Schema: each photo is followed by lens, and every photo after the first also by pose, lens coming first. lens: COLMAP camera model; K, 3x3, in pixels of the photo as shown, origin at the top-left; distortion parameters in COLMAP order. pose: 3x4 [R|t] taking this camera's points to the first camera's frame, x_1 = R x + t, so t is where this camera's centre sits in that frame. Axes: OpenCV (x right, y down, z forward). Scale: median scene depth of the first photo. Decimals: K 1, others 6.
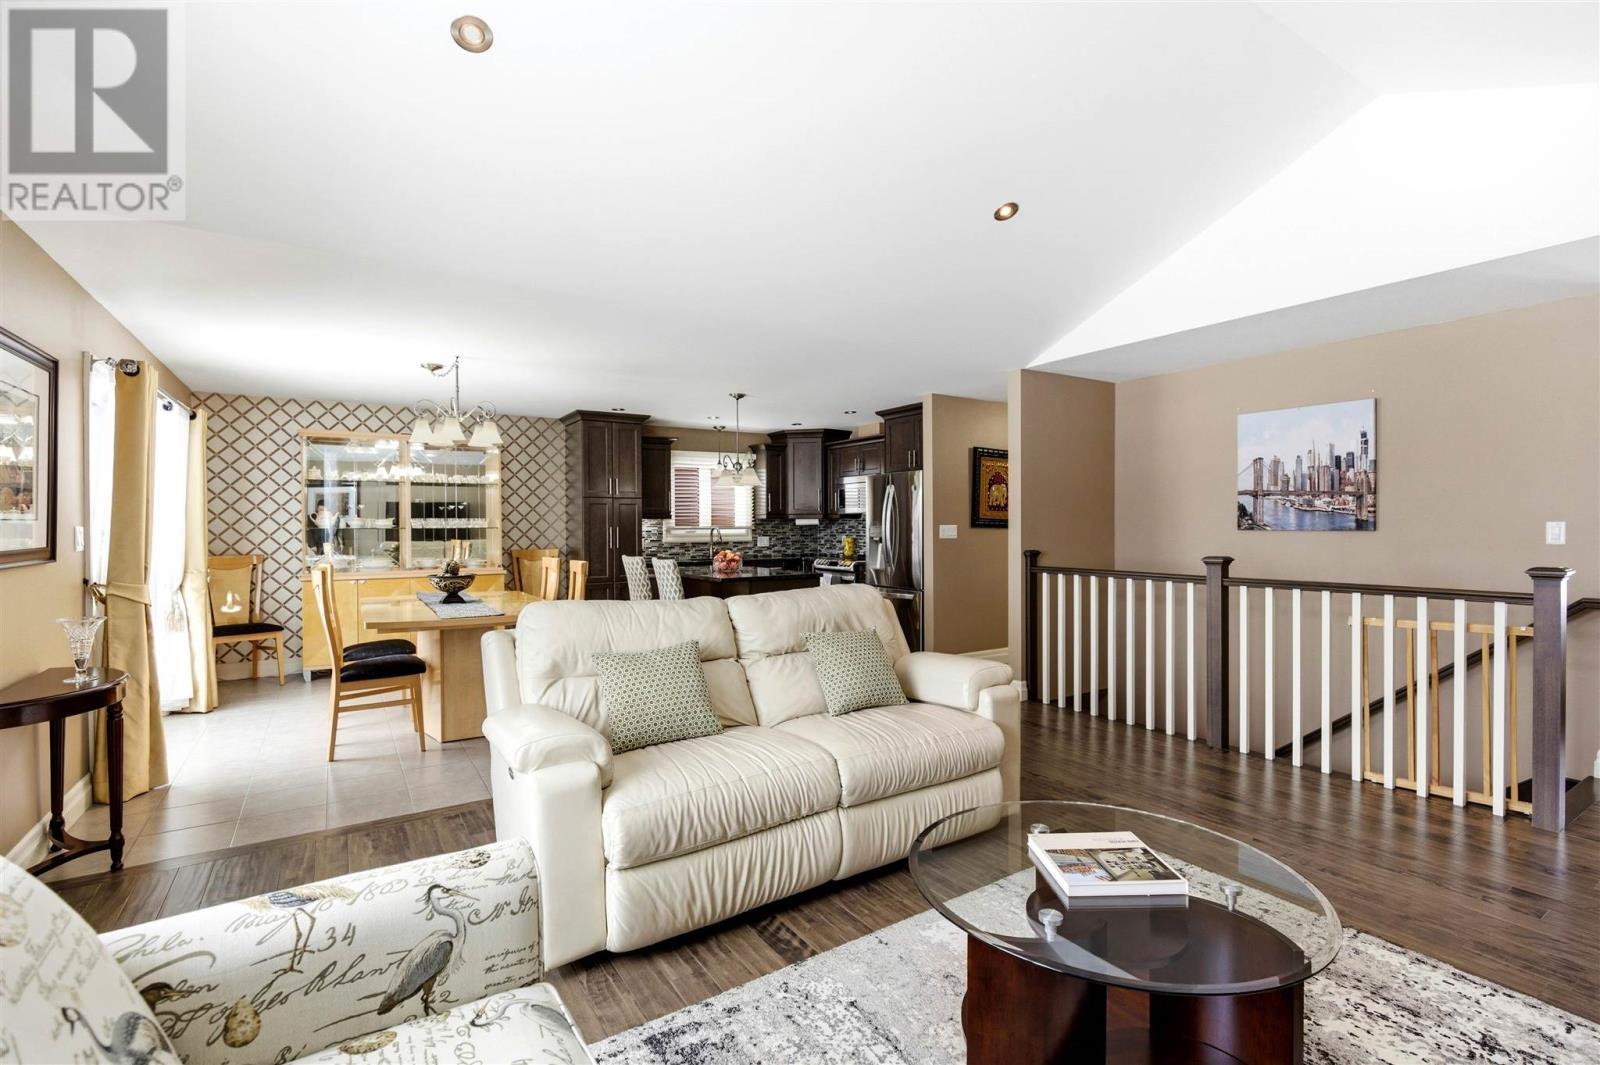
lens RADIAL K [[729.7, 0, 802.6], [0, 729.7, 525.2], [0, 0, 1]] dist [-0.002214, 0.000206]
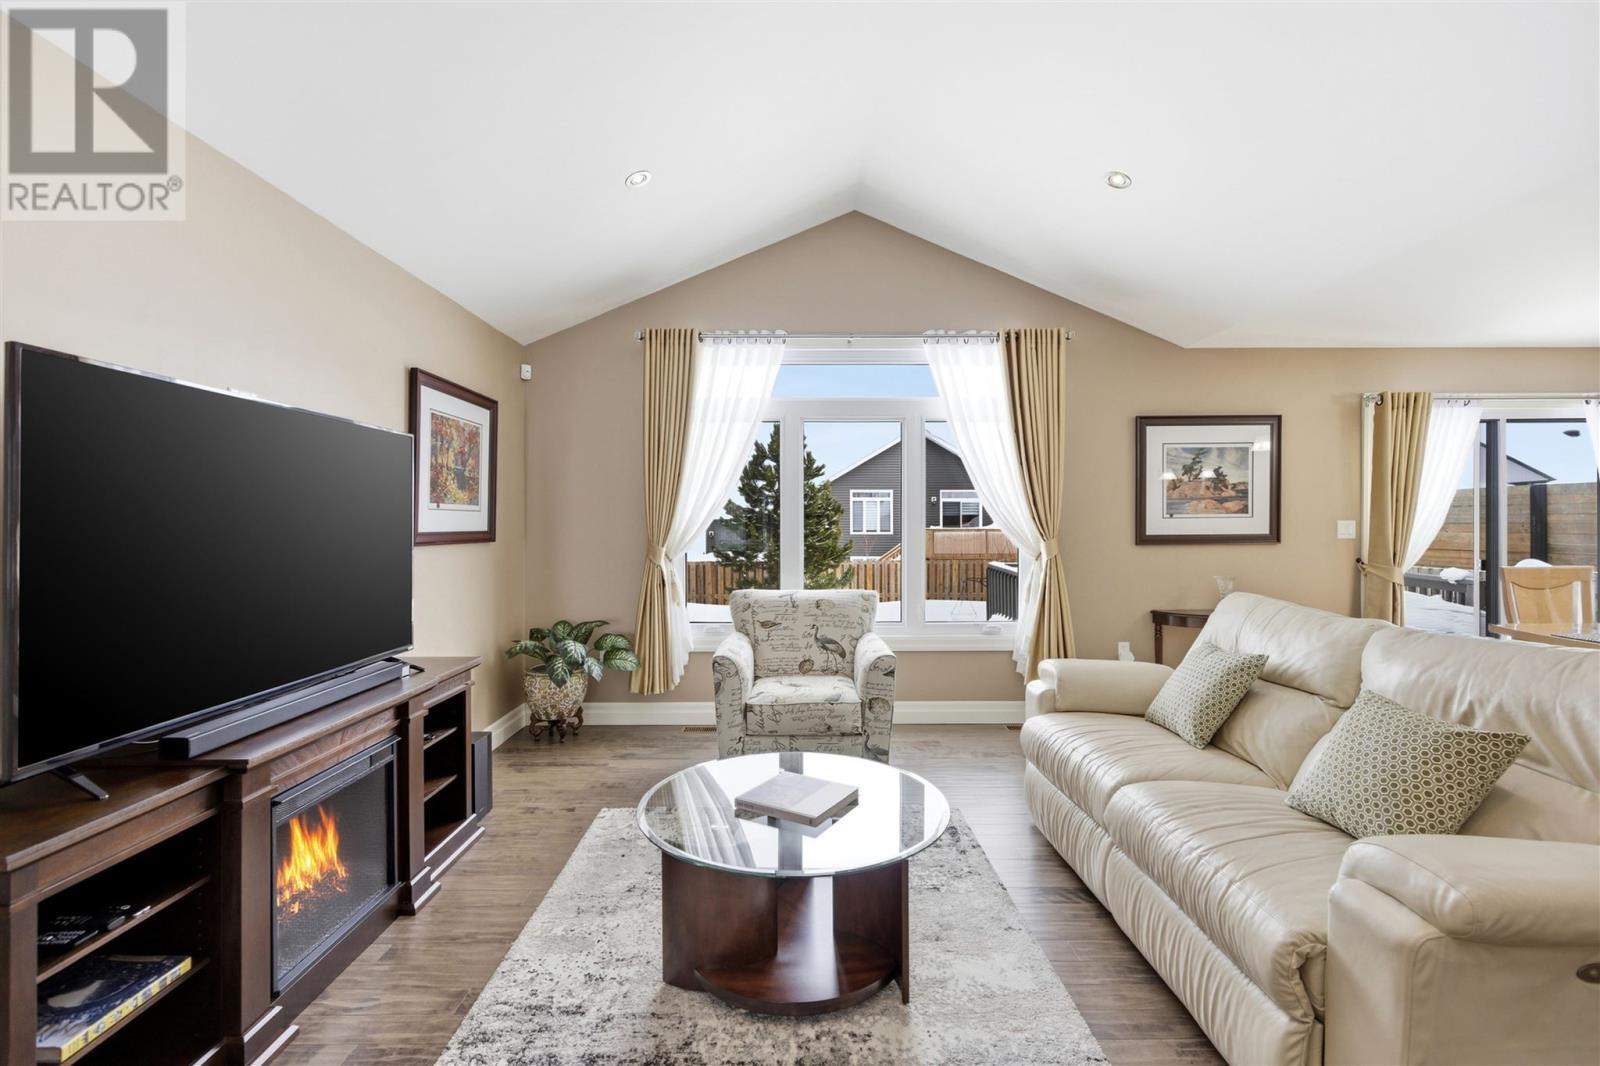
lens RADIAL K [[729.7, 0, 802.0], [0, 729.7, 534.0], [0, 0, 1]] dist [-0.002214, 0.000206]
pose [[-0.527946, 0.005444, -0.849260, 0.302864], [0.003657, 0.999985, 0.004137, 0.006917], [0.849270, -0.000921, -0.527958, 0.335455]]
